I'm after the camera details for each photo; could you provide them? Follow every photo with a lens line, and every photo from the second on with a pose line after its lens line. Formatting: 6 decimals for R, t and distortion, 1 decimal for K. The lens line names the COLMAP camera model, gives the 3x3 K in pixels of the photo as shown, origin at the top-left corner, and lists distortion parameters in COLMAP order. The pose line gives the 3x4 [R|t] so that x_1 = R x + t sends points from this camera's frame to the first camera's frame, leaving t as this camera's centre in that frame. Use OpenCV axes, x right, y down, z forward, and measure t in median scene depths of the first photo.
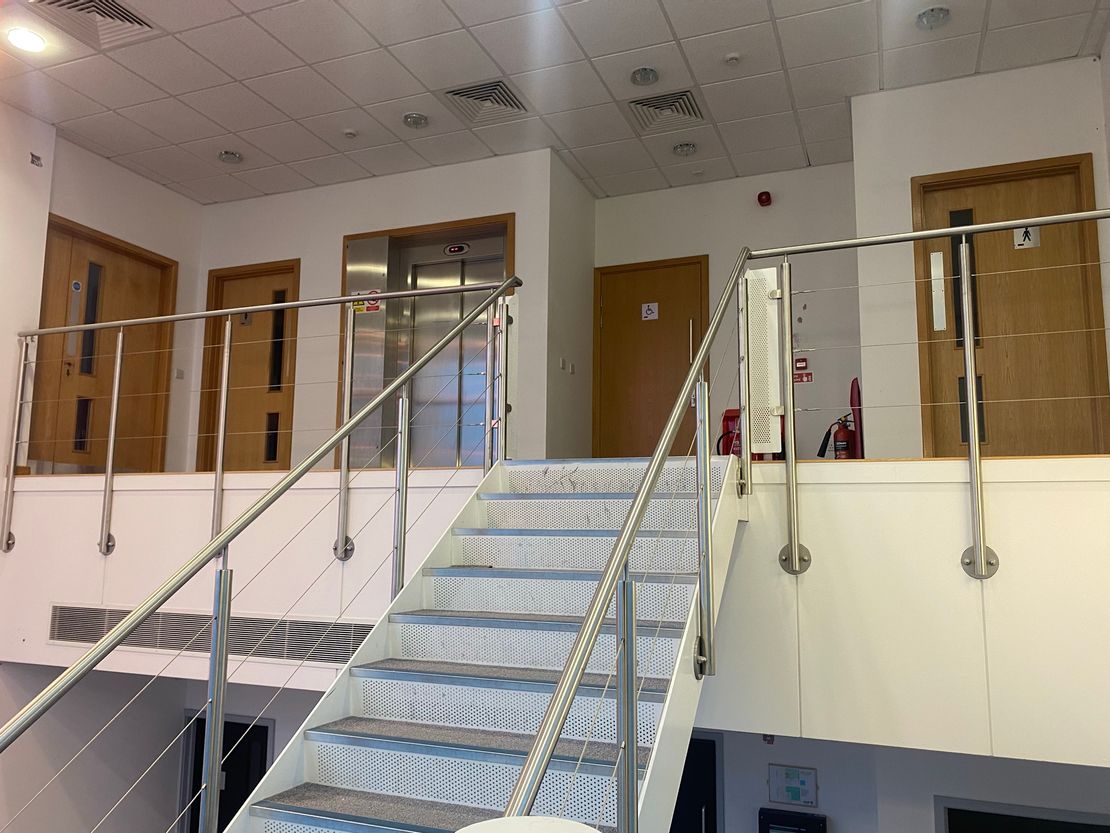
lens RADIAL K [[851.1, 0, 557.9], [0, 851.1, 419.9], [0, 0, 1]] dist [-0.010619, 0.004207]
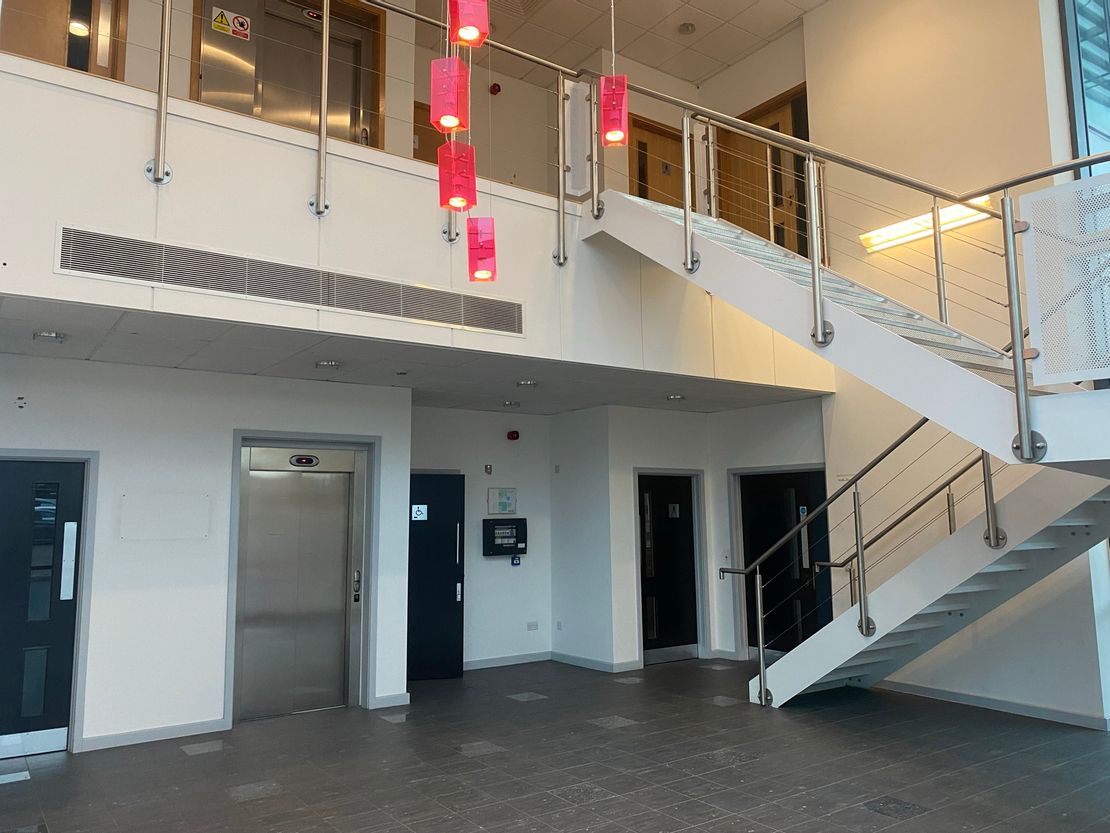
lens RADIAL K [[851.1, 0, 555.6], [0, 851.1, 413.6], [0, 0, 1]] dist [-0.010619, 0.004207]
pose [[0.550563, 0.092032, 0.829705, -0.987621], [-0.109225, 0.993302, -0.037701, 0.372760], [-0.827617, -0.069868, 0.556927, 0.160561]]
